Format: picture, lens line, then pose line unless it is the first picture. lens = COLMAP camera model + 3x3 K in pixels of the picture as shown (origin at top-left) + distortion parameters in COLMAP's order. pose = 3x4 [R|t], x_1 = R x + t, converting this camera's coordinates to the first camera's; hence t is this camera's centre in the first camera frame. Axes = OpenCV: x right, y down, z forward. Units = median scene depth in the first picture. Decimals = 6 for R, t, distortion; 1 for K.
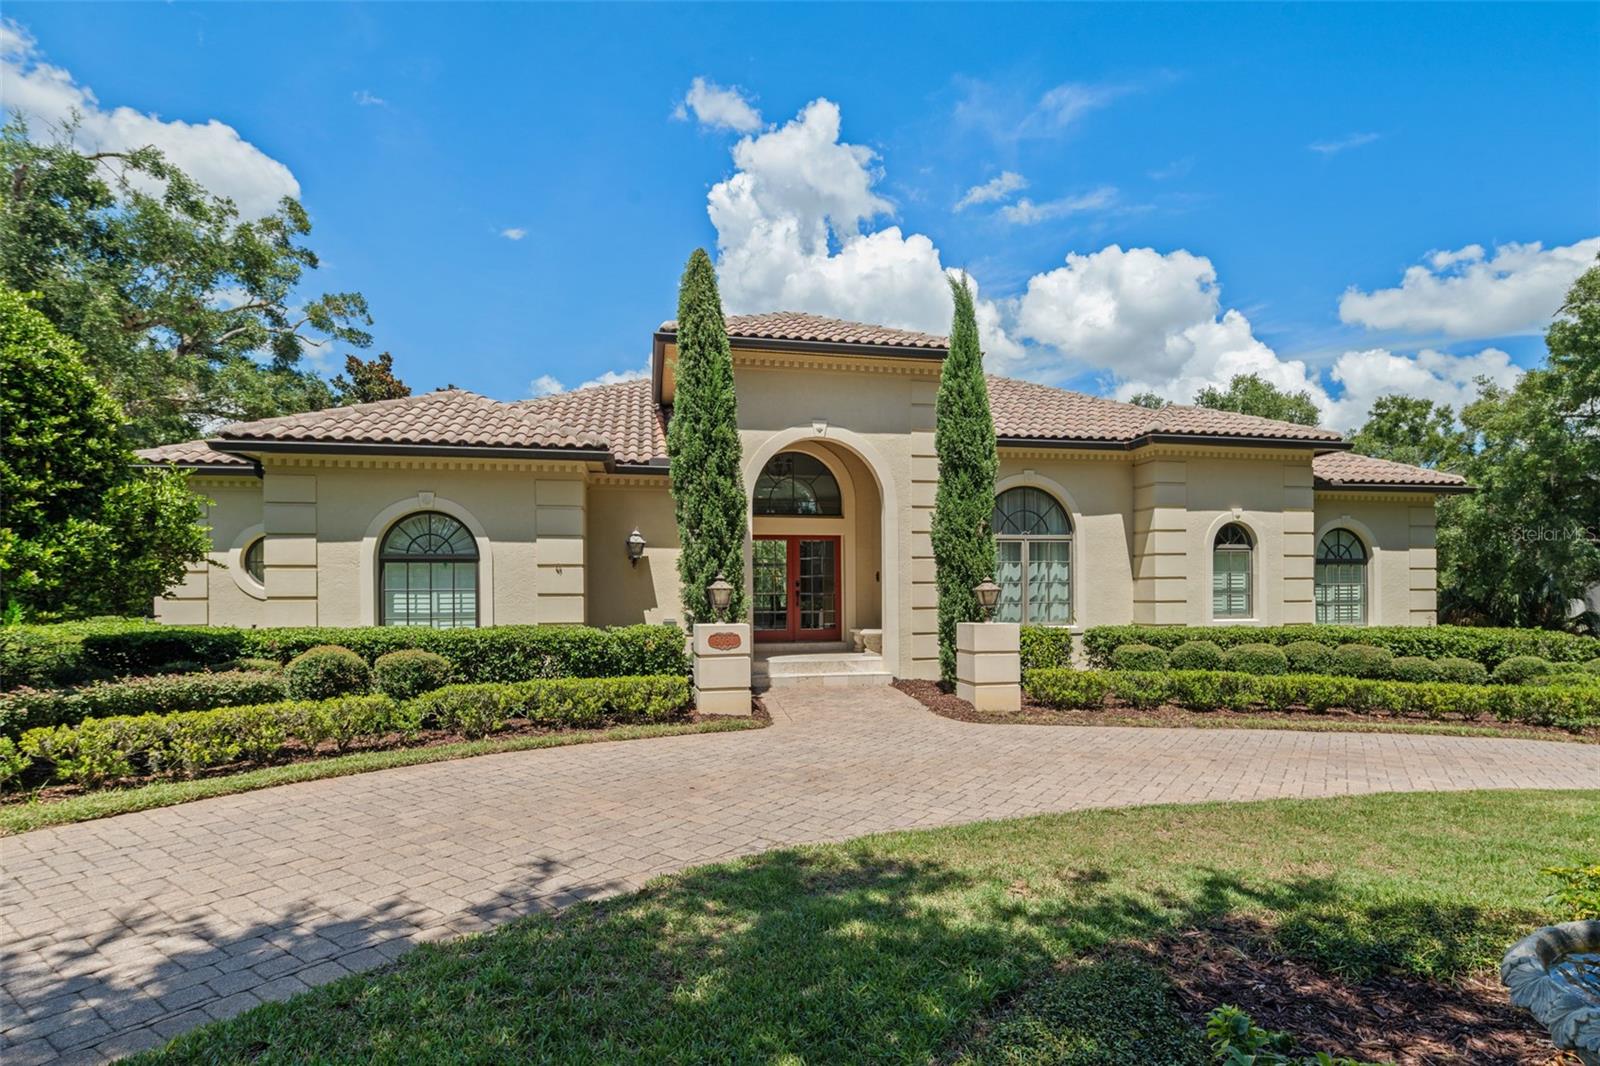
lens RADIAL K [[783.6, 0, 800.6], [0, 783.6, 621.6], [0, 0, 1]] dist [-0.001432, -0.002165]
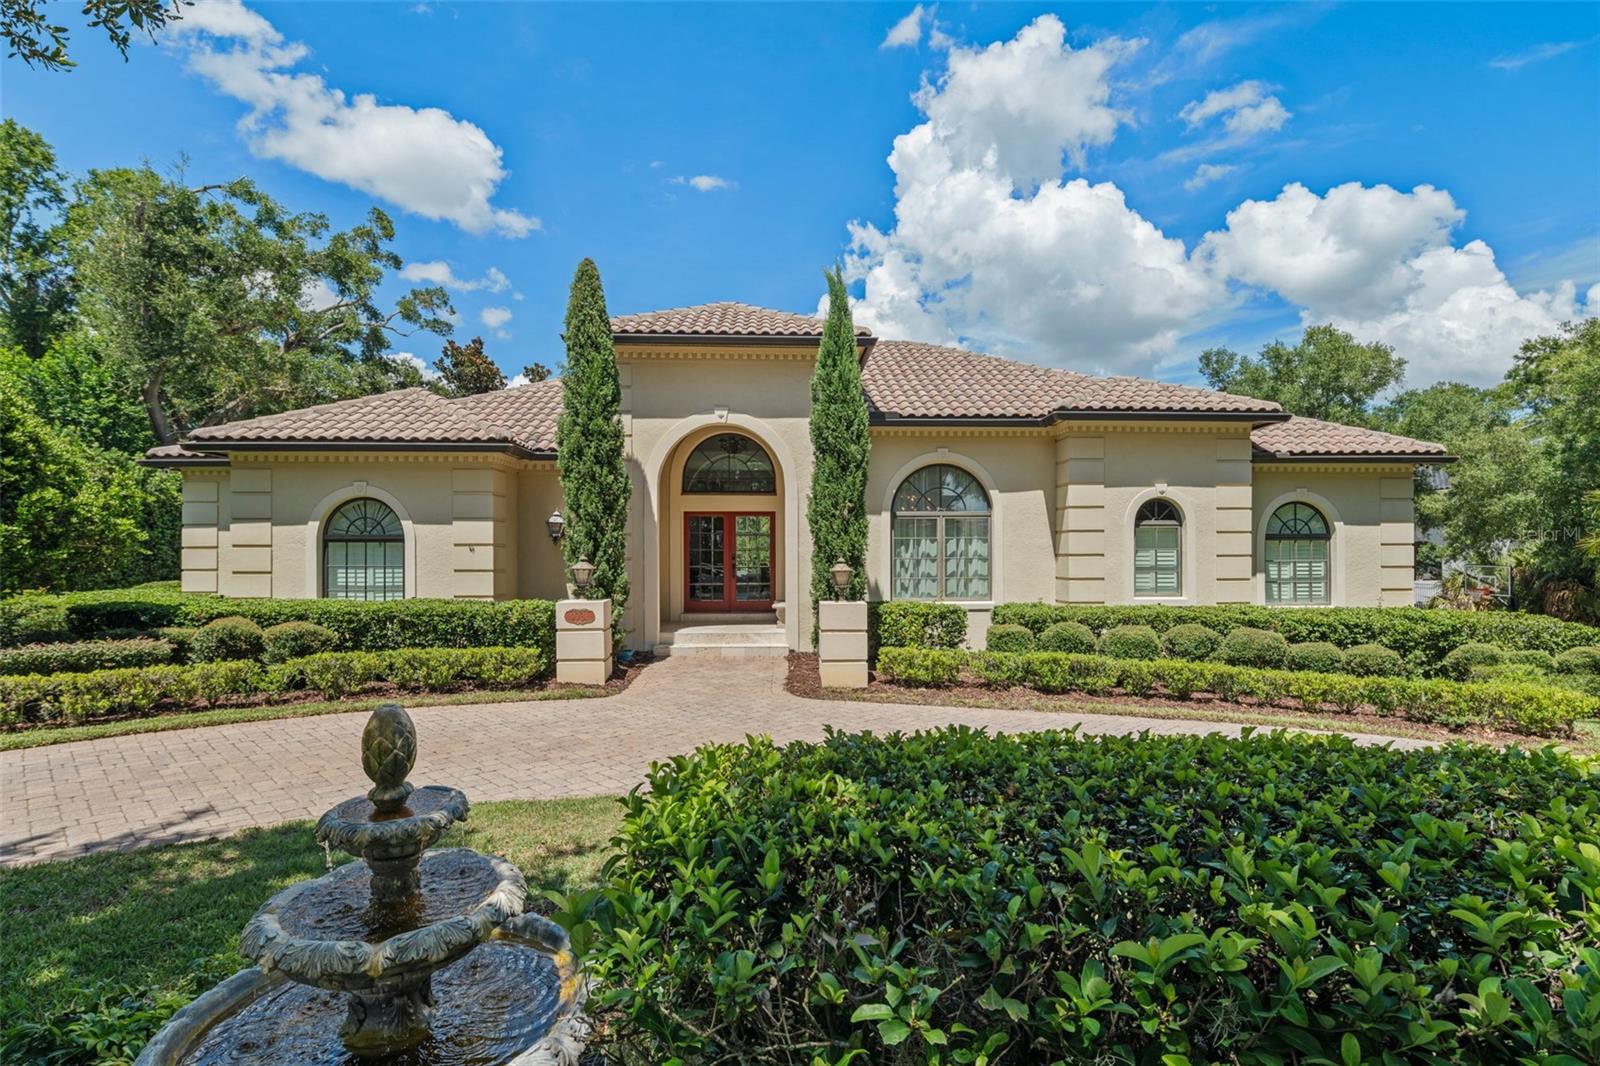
lens RADIAL K [[775.3, 0, 804.9], [0, 775.3, 572.2], [0, 0, 1]] dist [-0.001936, -0.001056]
pose [[0.987716, 0.009148, -0.155989, 0.336971], [-0.010225, 0.999929, -0.006103, -0.030053], [0.155922, 0.007623, 0.987740, -0.025968]]
